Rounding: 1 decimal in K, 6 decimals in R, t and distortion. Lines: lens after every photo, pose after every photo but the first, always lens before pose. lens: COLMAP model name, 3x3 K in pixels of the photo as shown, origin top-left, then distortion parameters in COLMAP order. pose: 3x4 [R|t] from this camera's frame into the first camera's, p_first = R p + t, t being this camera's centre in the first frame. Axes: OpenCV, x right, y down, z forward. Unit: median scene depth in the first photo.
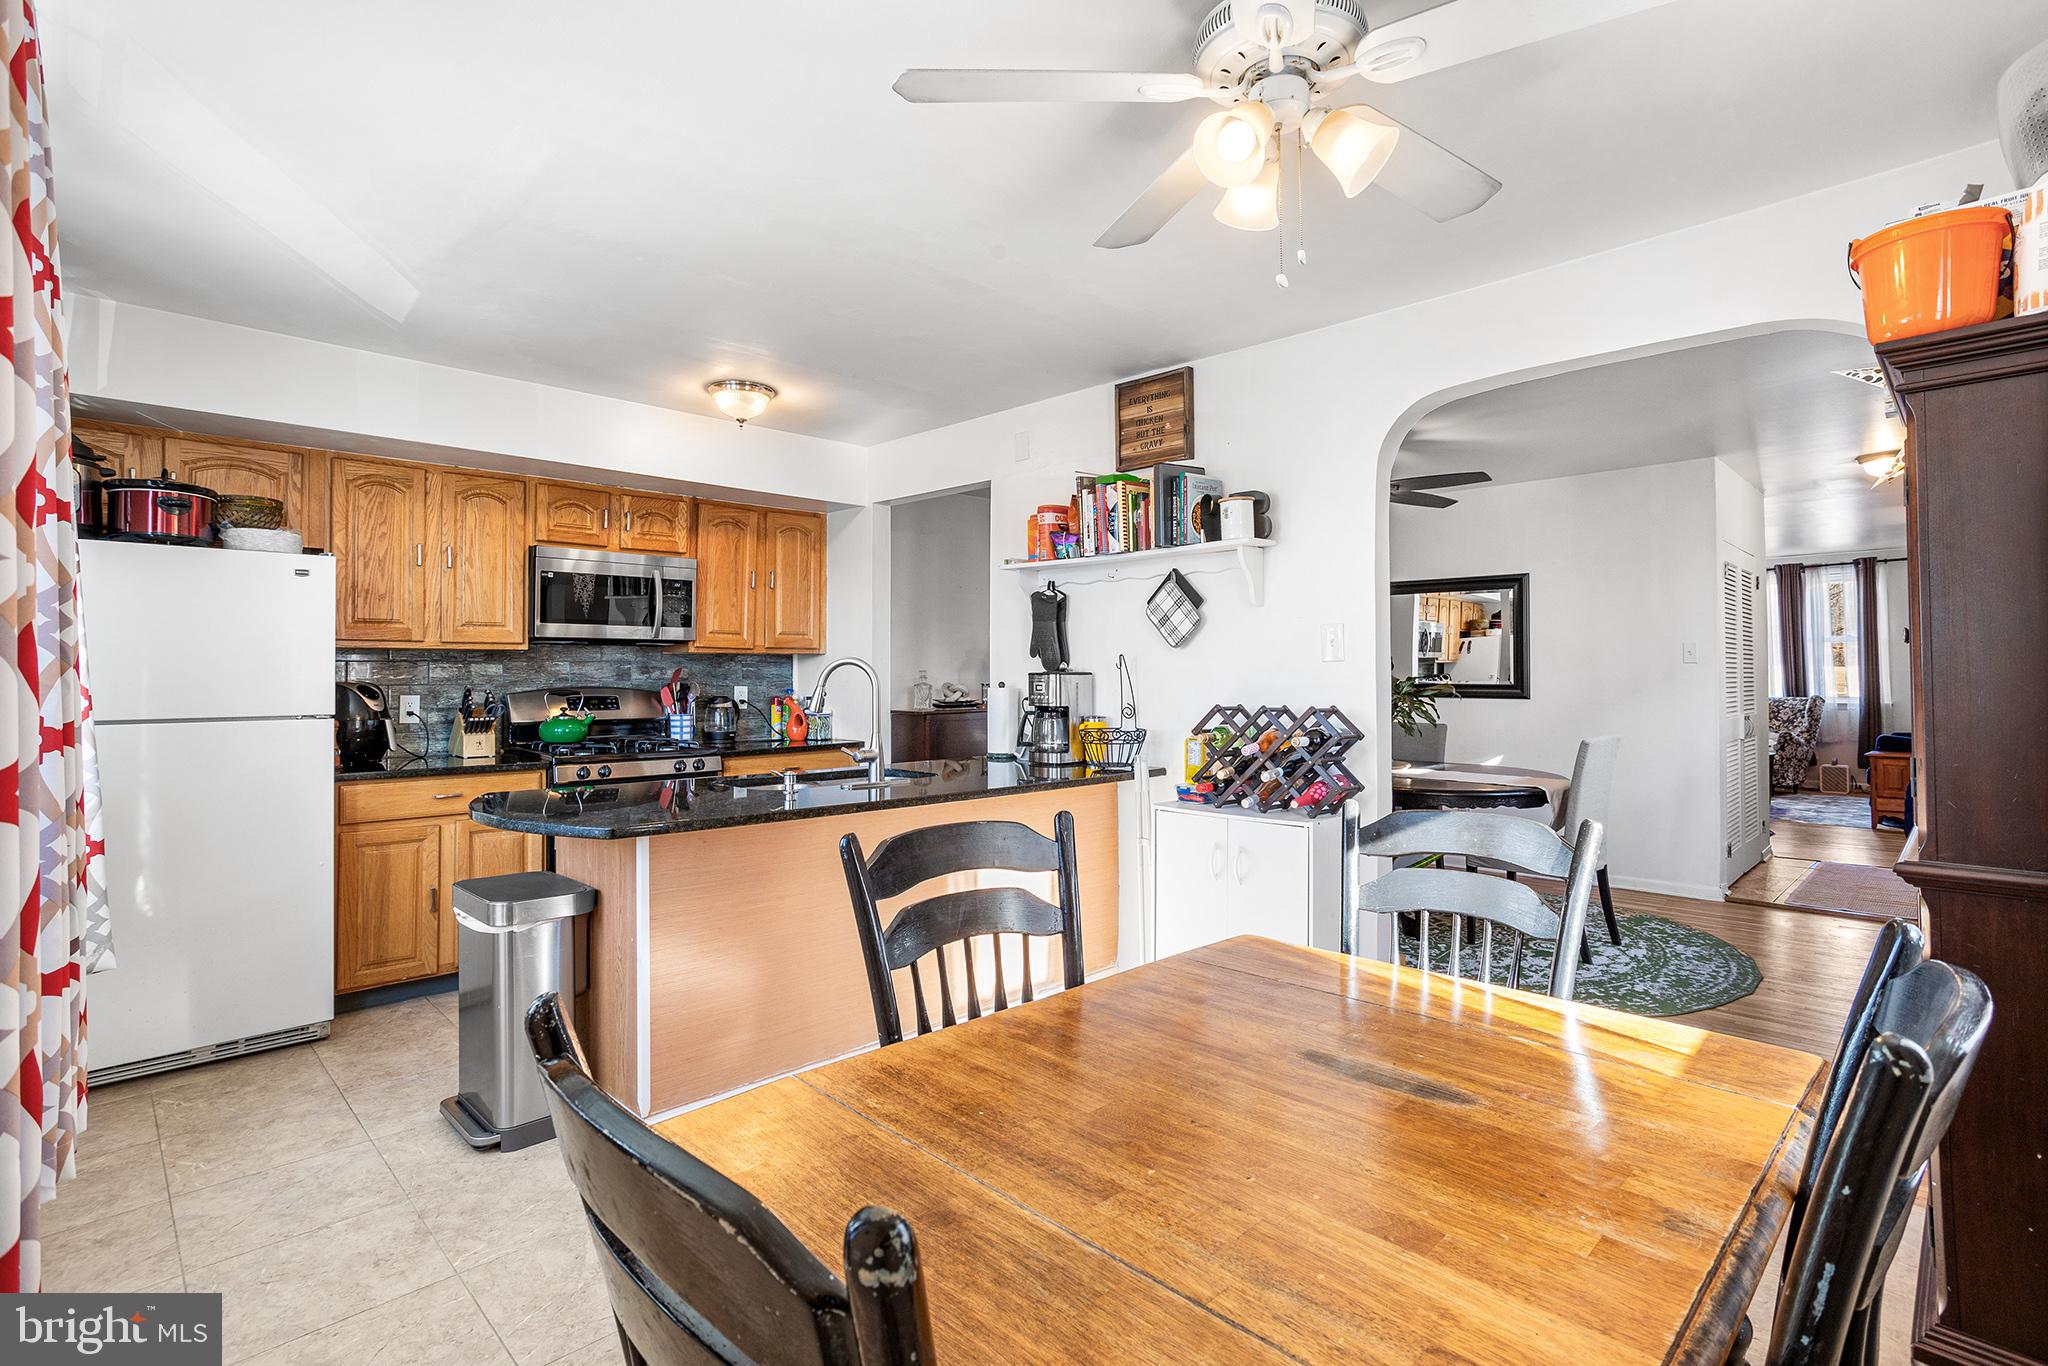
lens RADIAL K [[1014.2, 0, 1016.9], [0, 1014.2, 656.3], [0, 0, 1]] dist [-0.028517, 0.025960]
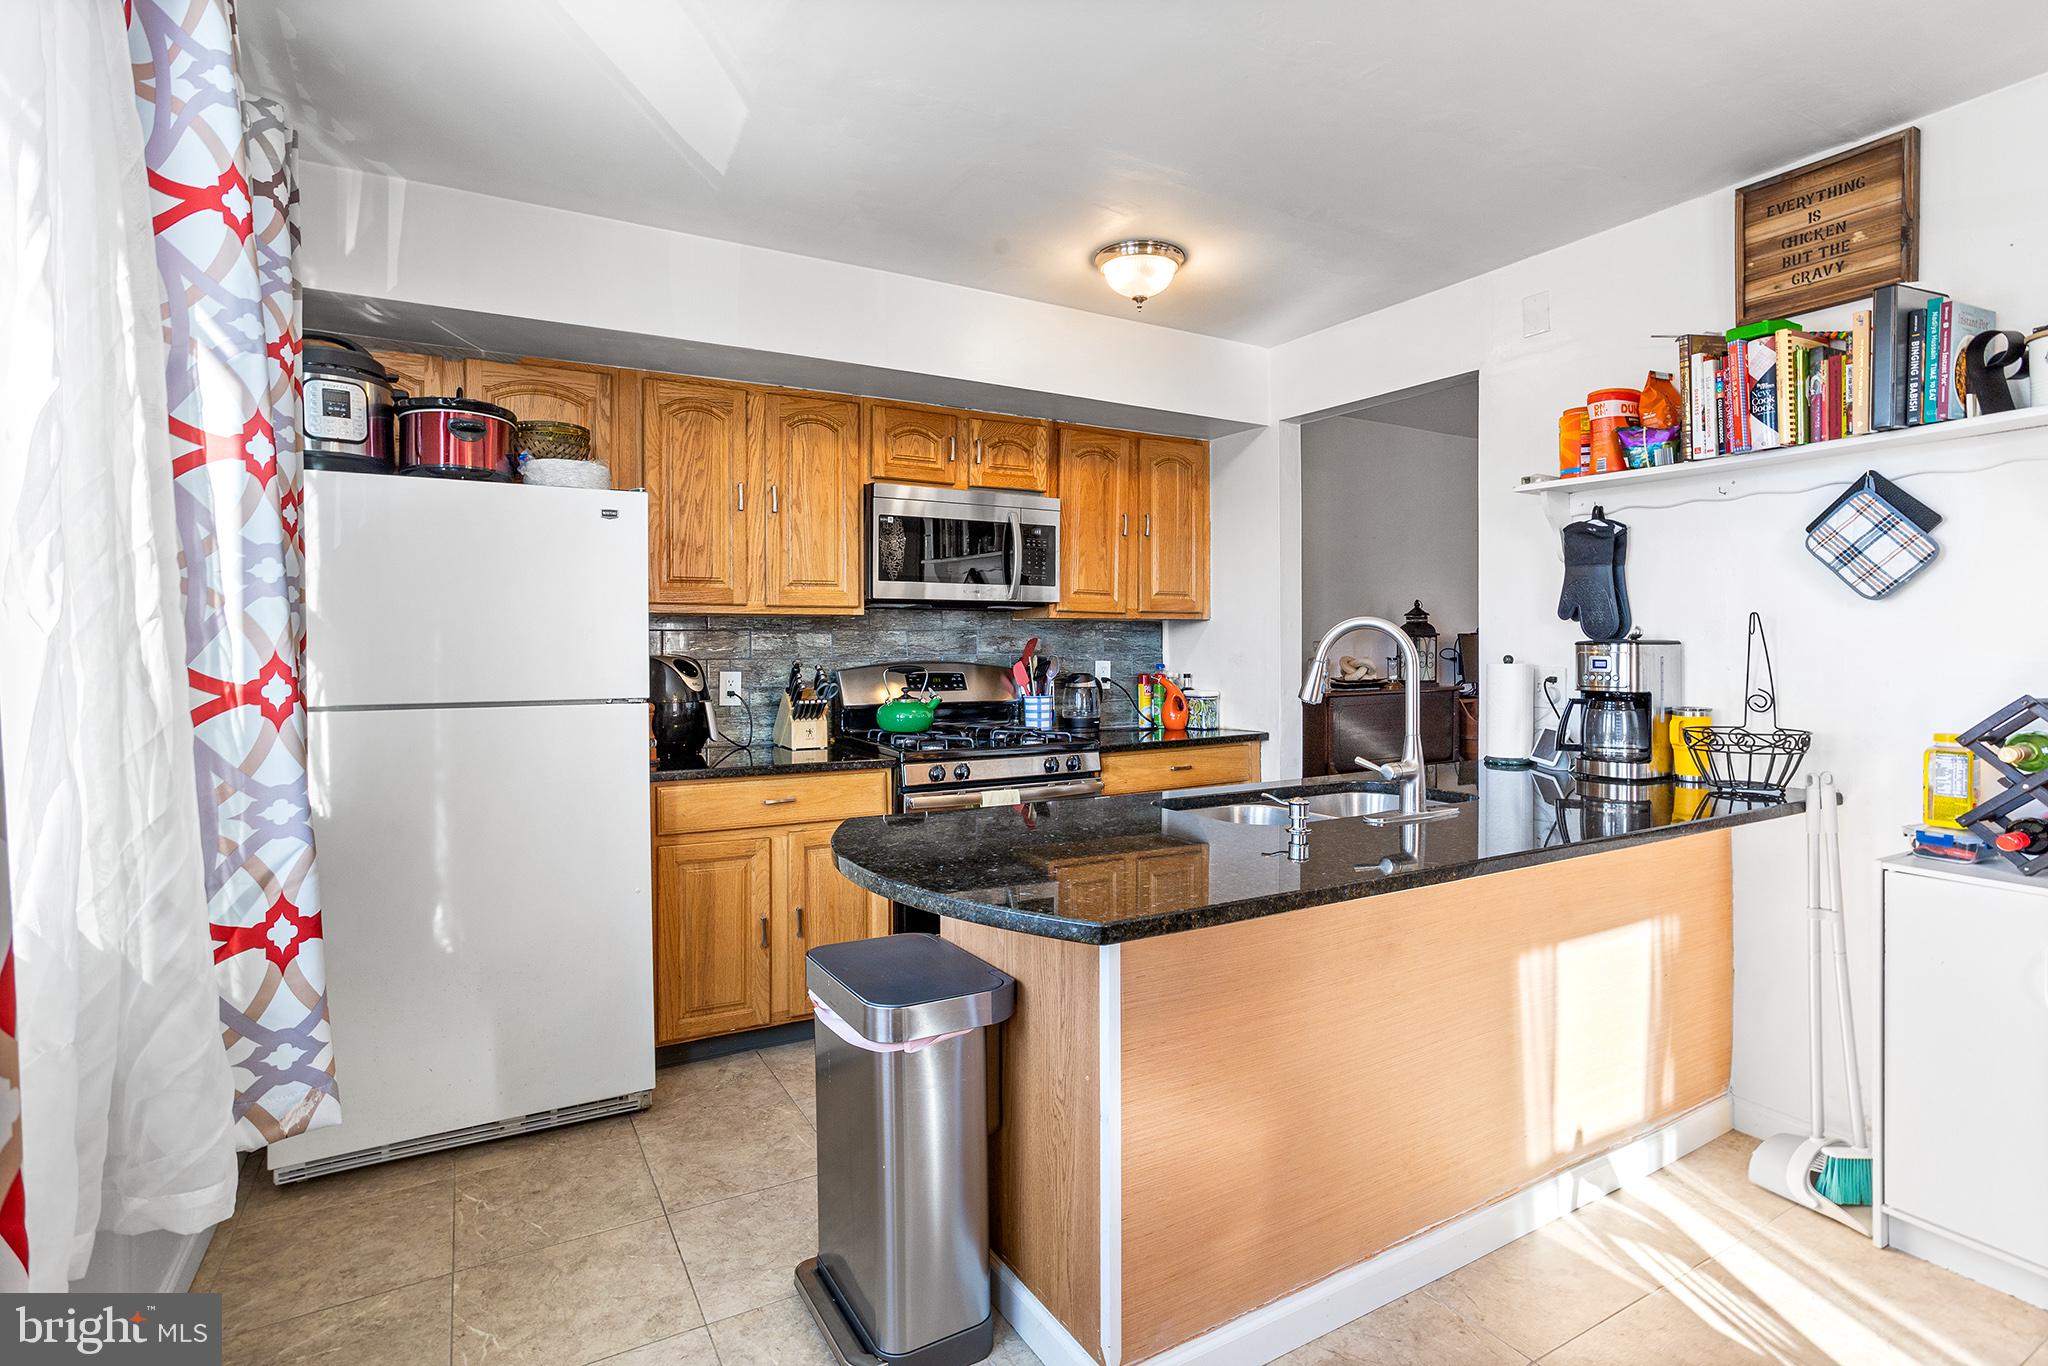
lens RADIAL K [[1014.2, 0, 1032.2], [0, 1014.2, 654.6], [0, 0, 1]] dist [-0.028517, 0.025960]
pose [[0.972582, 0.000768, -0.232558, -0.186220], [0.004794, 0.999716, 0.023352, 0.007419], [0.232510, -0.023826, 0.972302, 0.276256]]
